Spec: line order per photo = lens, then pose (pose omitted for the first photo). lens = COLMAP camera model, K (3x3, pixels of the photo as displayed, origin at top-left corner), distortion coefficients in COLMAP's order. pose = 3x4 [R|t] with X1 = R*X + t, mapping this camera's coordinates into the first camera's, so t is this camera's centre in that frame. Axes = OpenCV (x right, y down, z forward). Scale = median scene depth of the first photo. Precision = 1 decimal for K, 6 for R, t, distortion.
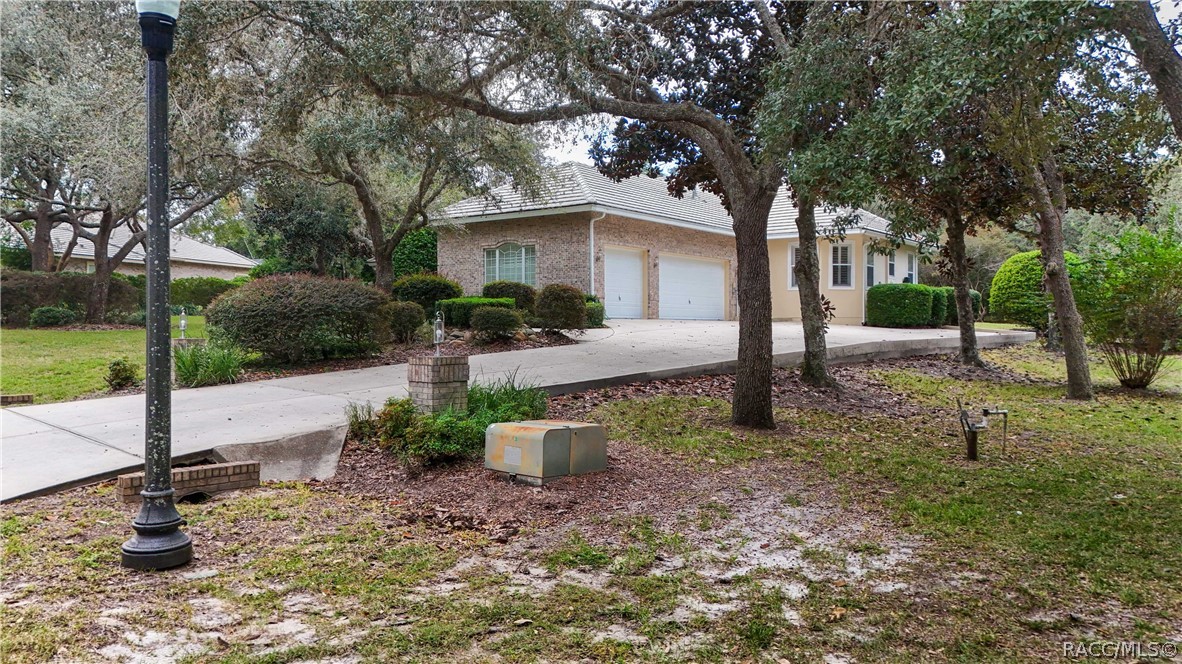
lens RADIAL K [[870.3, 0, 588.8], [0, 870.3, 329.1], [0, 0, 1]] dist [0.080779, -0.079090]
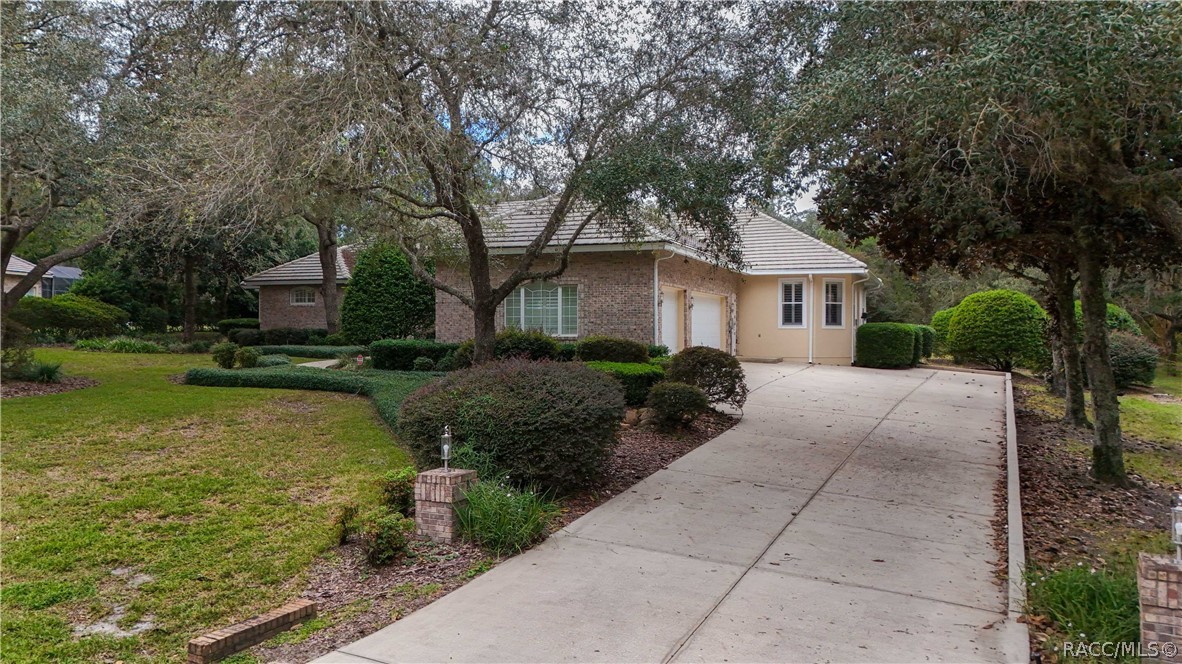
lens RADIAL K [[870.3, 0, 588.8], [0, 870.3, 329.1], [0, 0, 1]] dist [0.080779, -0.079090]
pose [[0.959740, 0.002558, 0.280879, -0.298192], [-0.002581, 0.999997, -0.000288, -0.053959], [-0.280879, -0.000449, 0.959743, 0.182375]]
